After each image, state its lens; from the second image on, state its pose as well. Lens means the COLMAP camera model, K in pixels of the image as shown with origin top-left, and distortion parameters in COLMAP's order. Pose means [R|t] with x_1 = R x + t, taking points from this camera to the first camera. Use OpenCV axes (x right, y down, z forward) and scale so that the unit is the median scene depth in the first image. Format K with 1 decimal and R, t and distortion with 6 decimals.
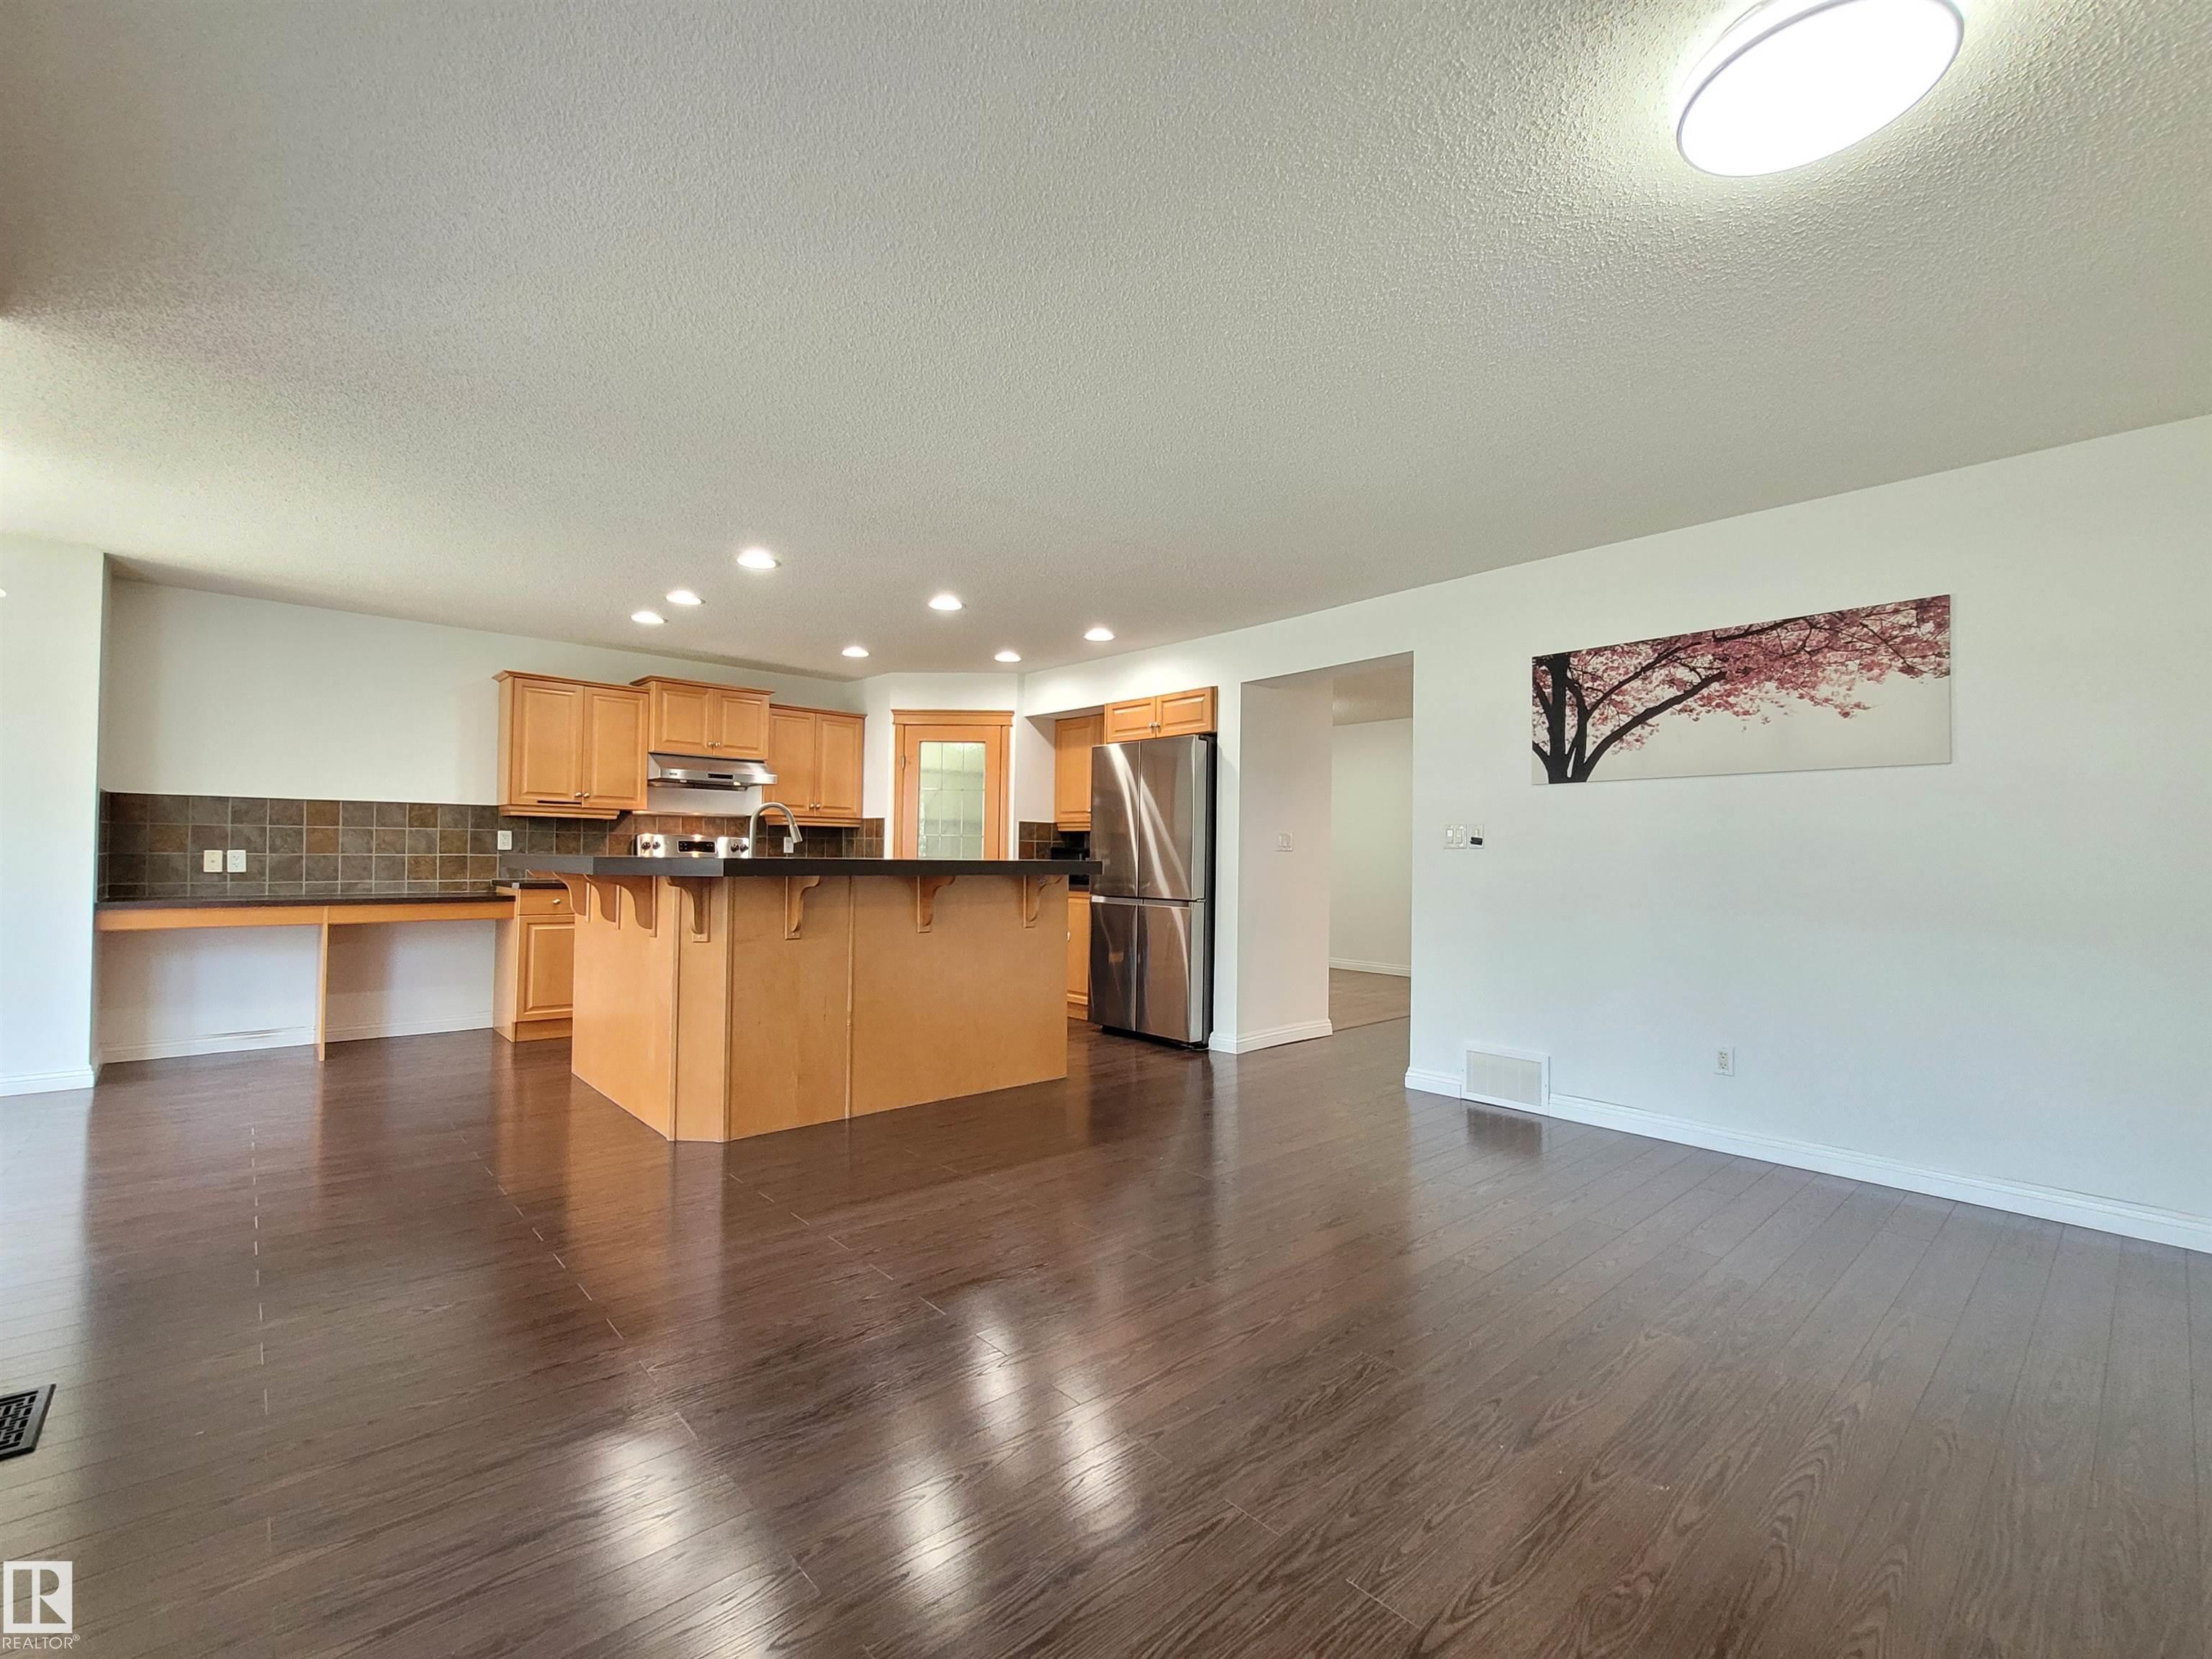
lens RADIAL K [[962.5, 0, 1110.6], [0, 962.5, 838.9], [0, 0, 1]] dist [0.000654, -0.000394]
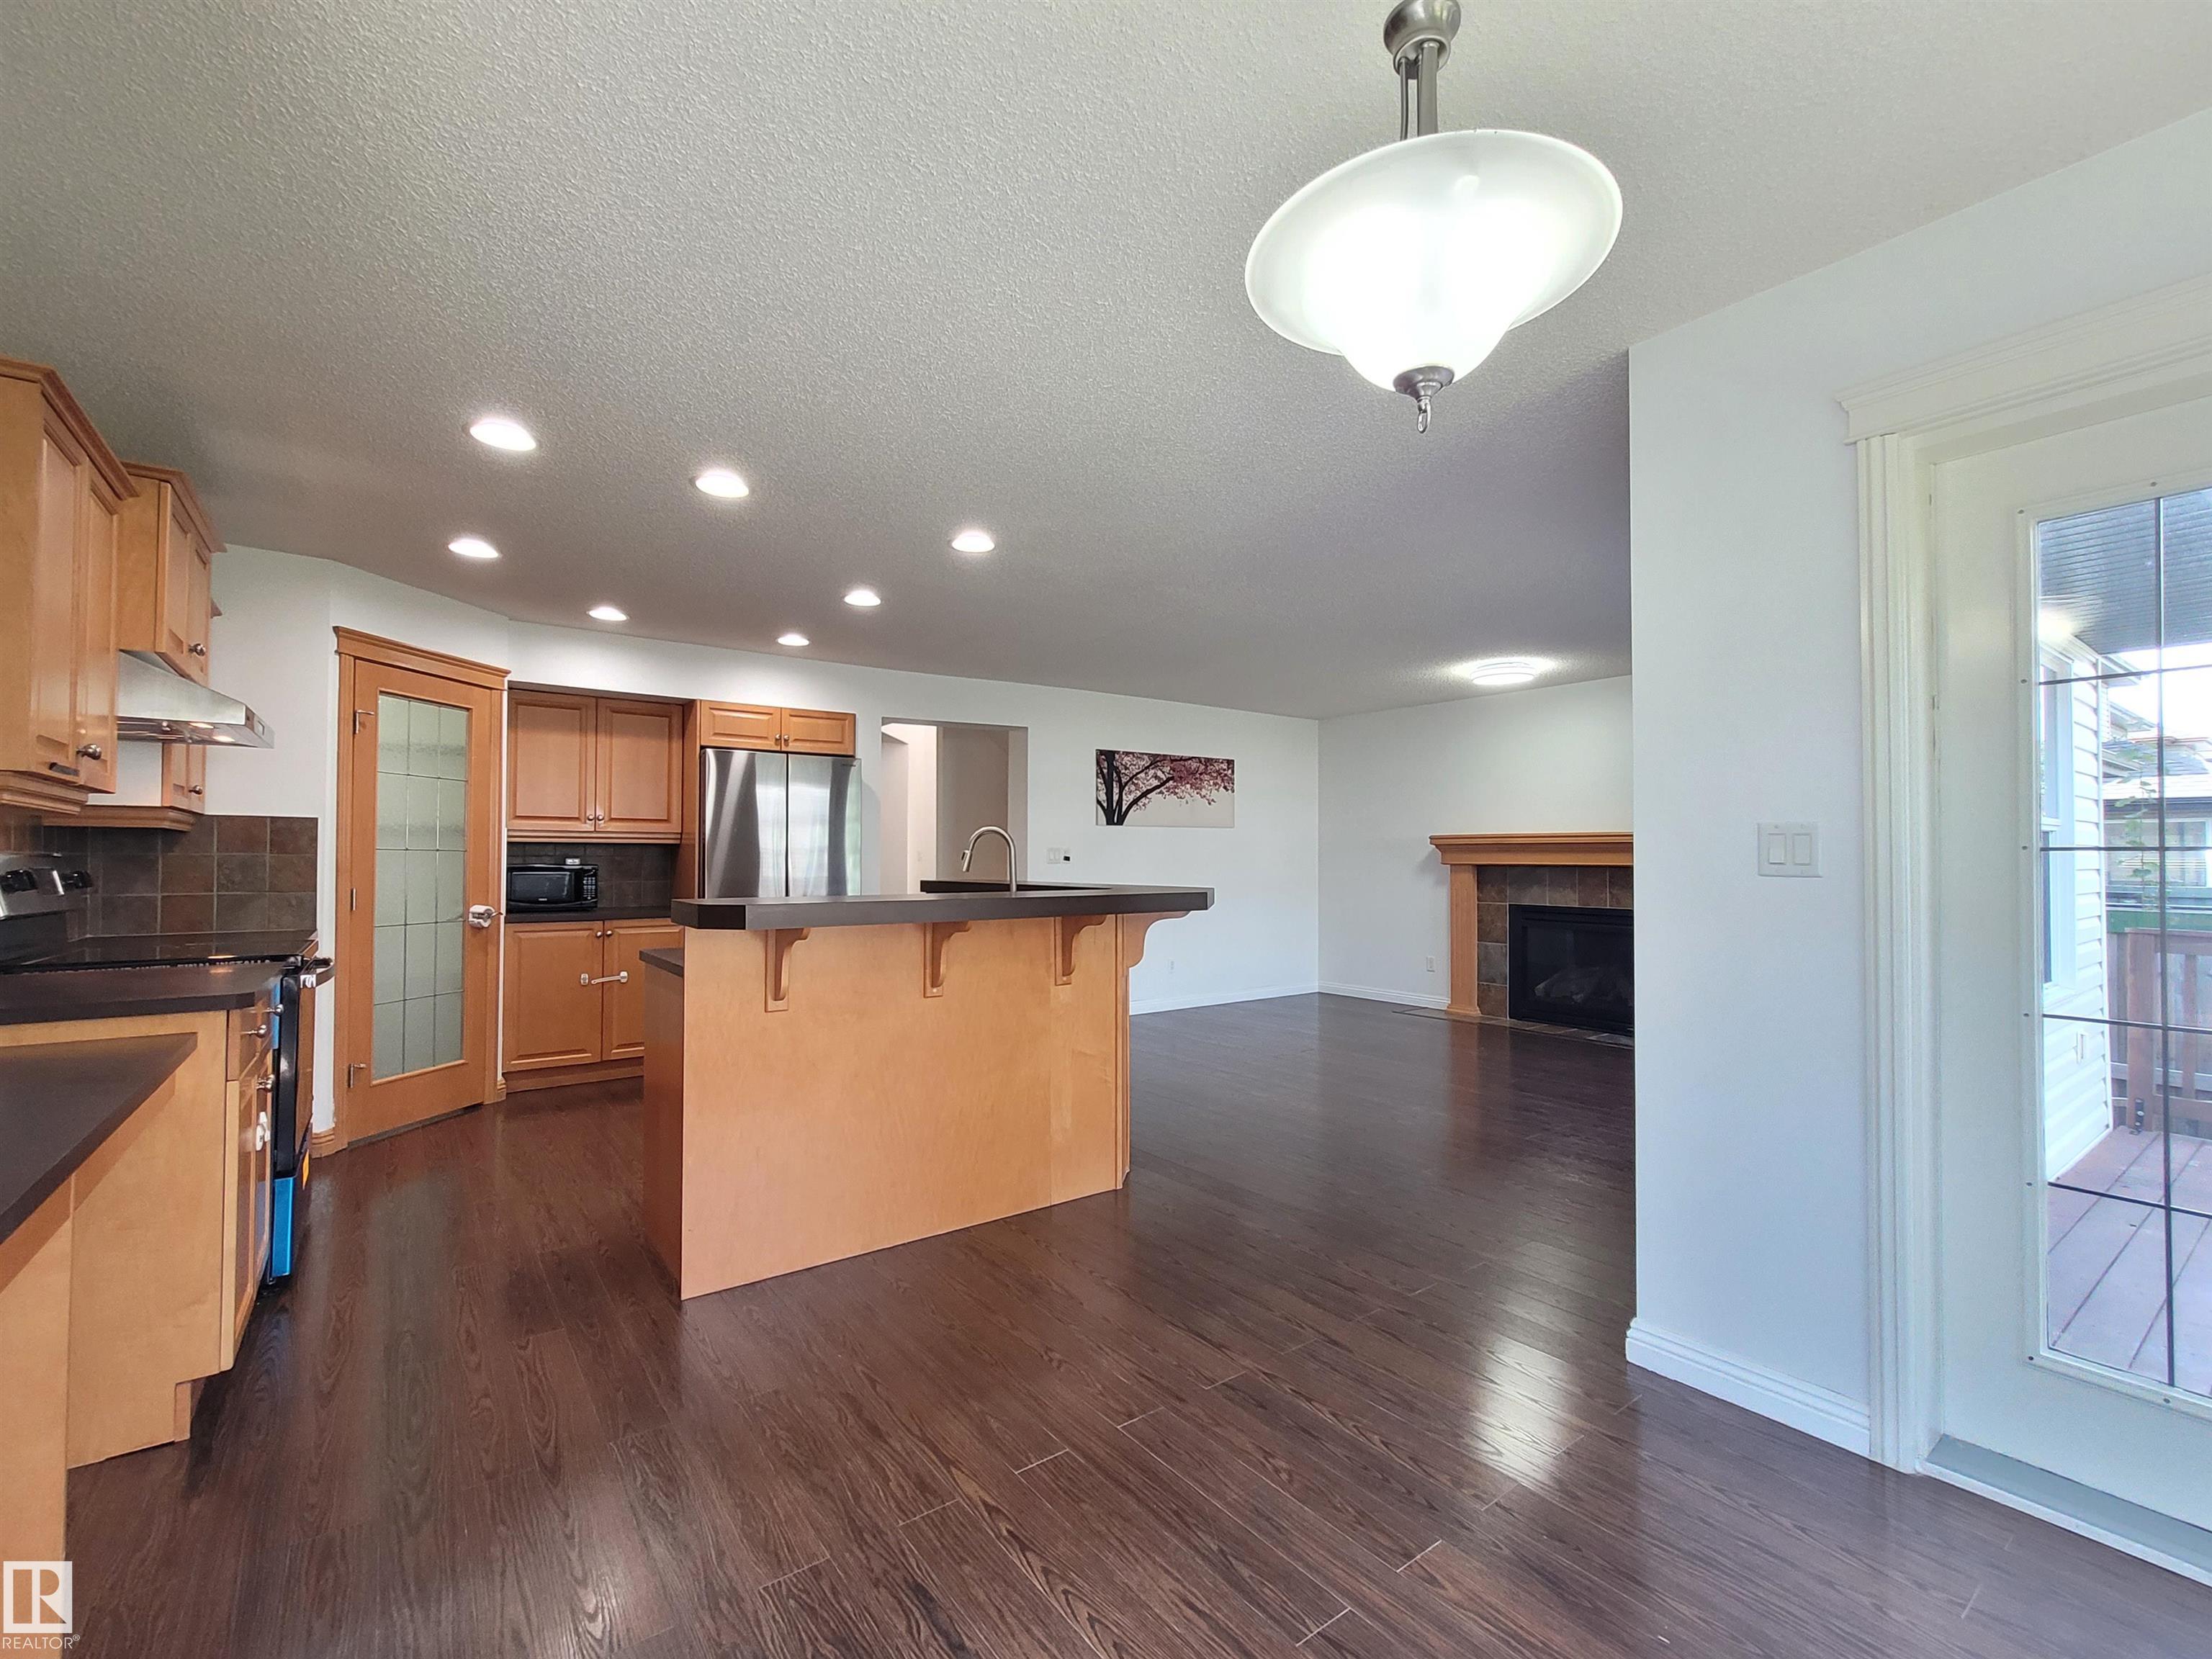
lens RADIAL K [[962.5, 0, 1110.6], [0, 962.5, 838.9], [0, 0, 1]] dist [0.000654, -0.000394]
pose [[0.094157, 0.007410, 0.995530, -0.912717], [-0.015312, 0.999865, -0.005994, -0.016437], [-0.995440, -0.014680, 0.094258, 0.603540]]
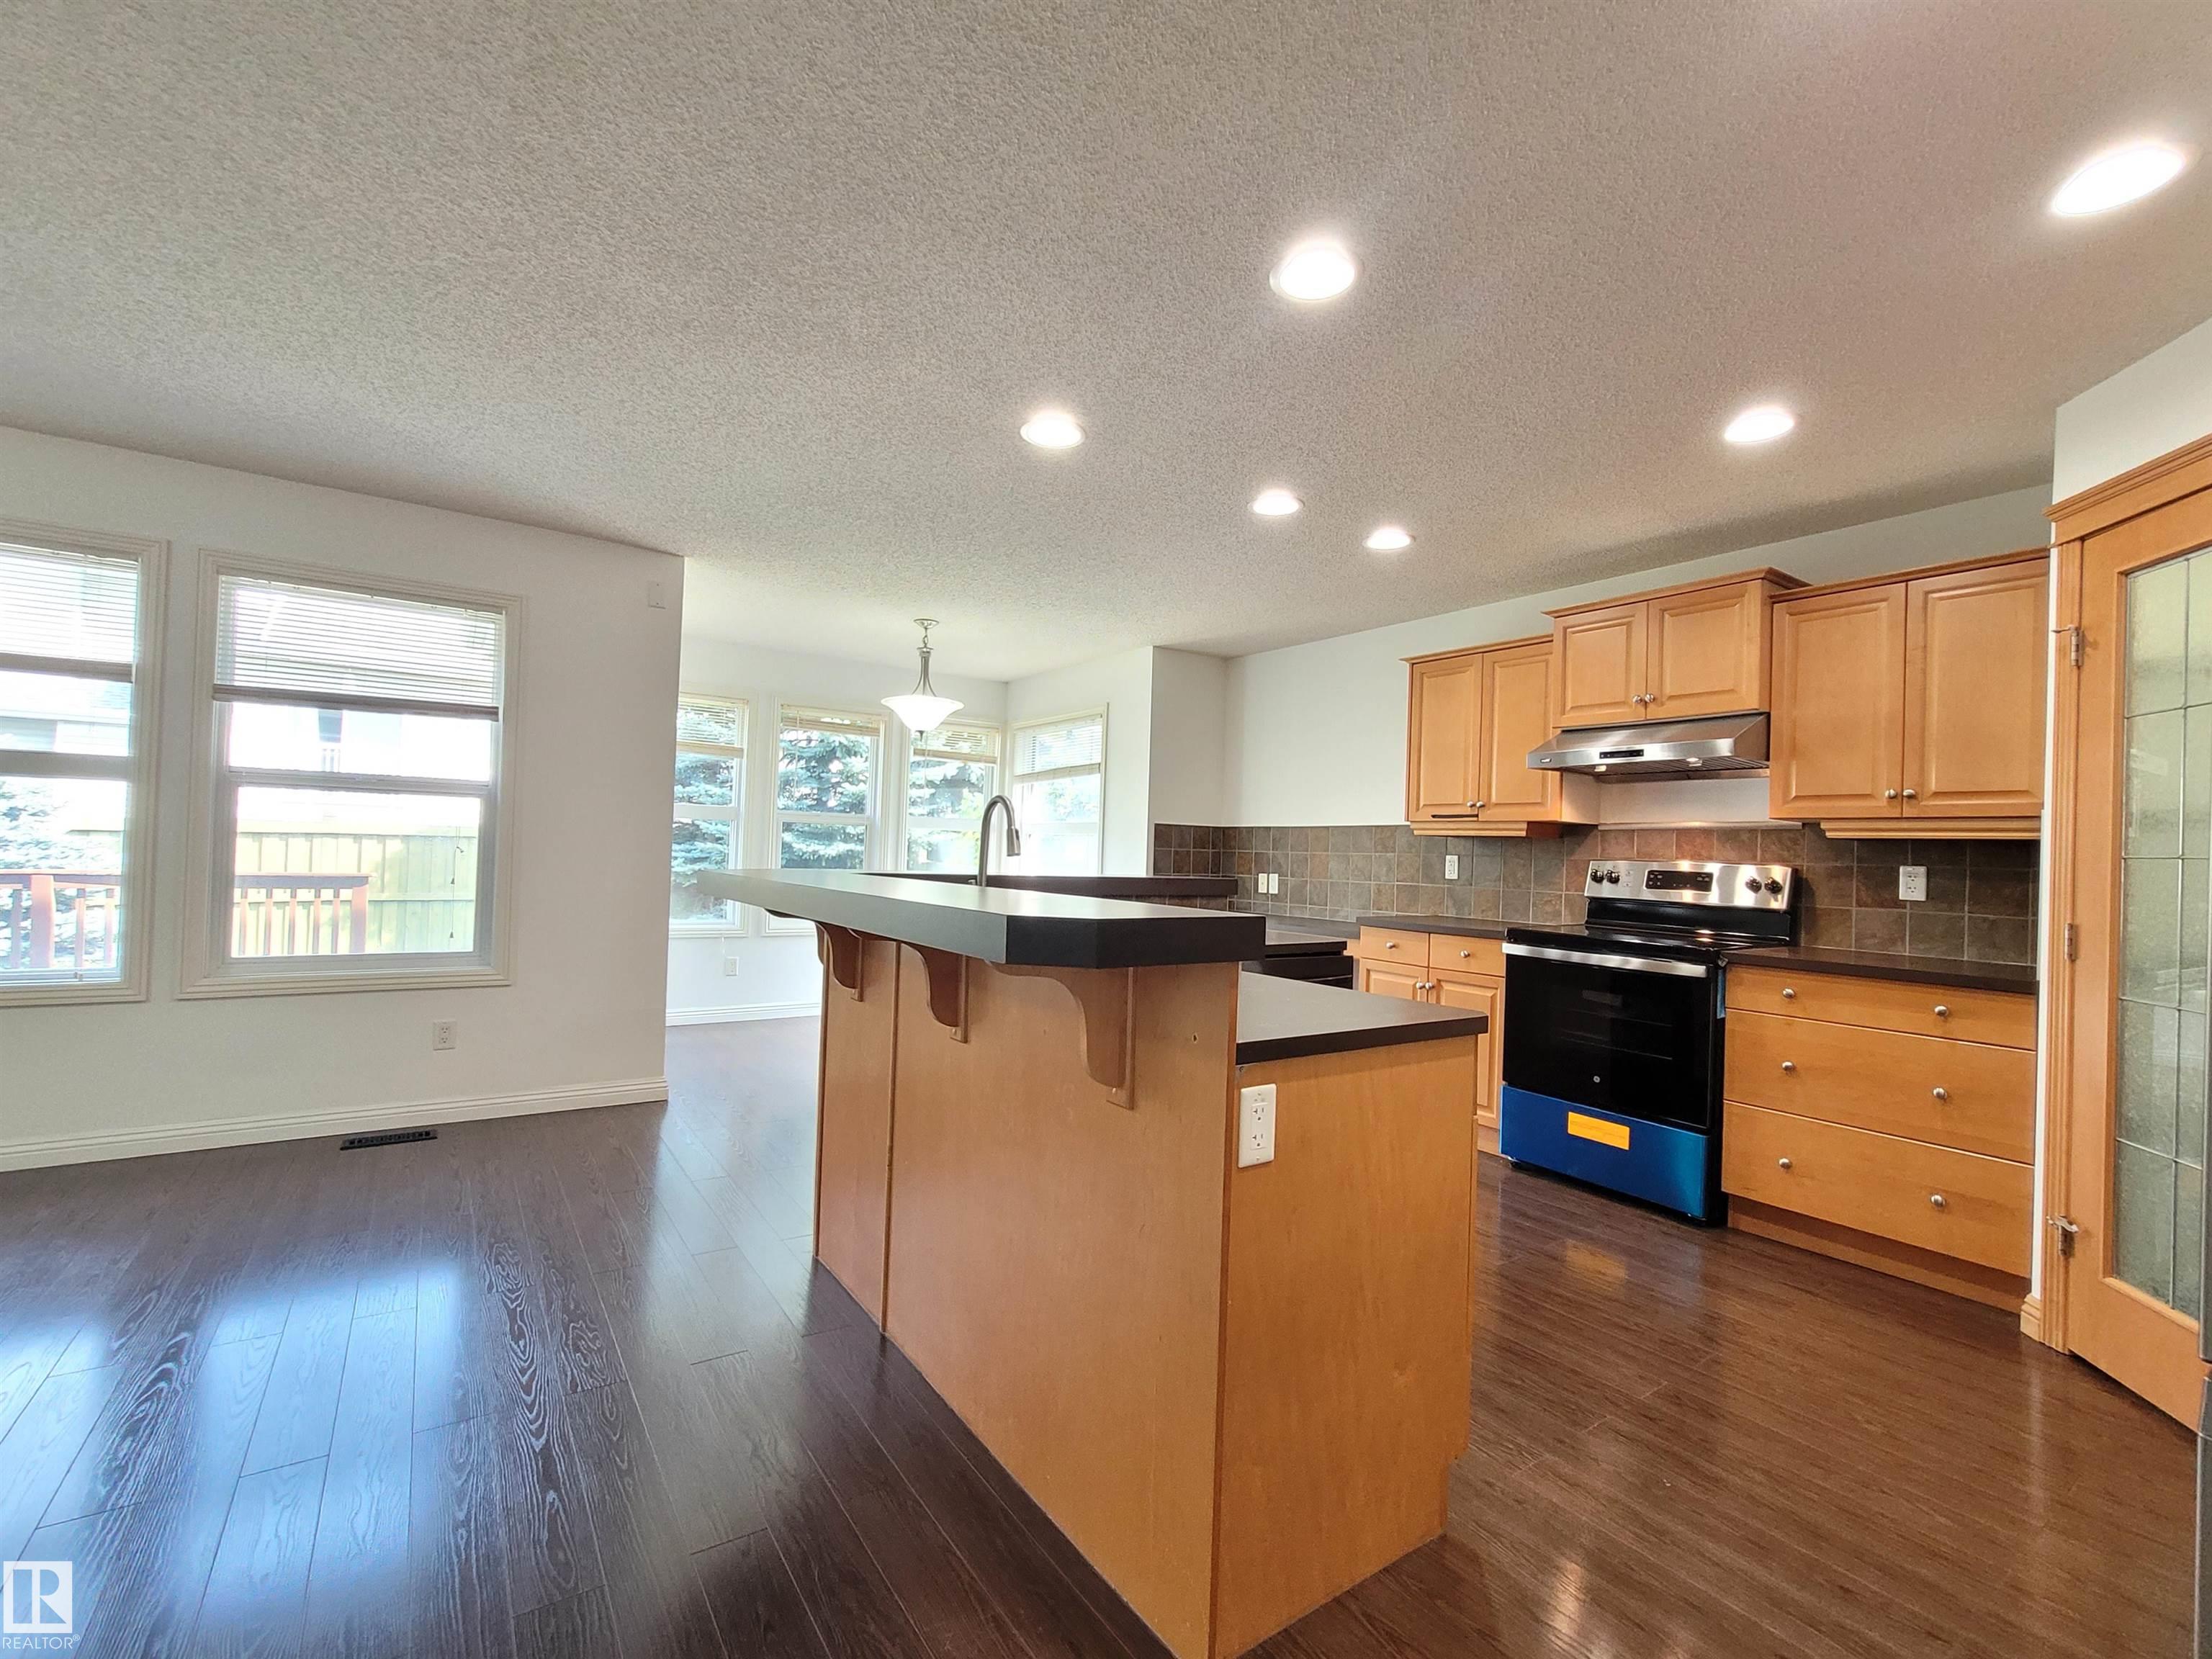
lens RADIAL K [[962.5, 0, 1110.6], [0, 962.5, 838.9], [0, 0, 1]] dist [0.000654, -0.000394]
pose [[-0.123808, -0.032262, -0.991782, 0.208121], [-0.018662, 0.999370, -0.030179, 0.007604], [0.992131, 0.014772, -0.124333, 0.853098]]
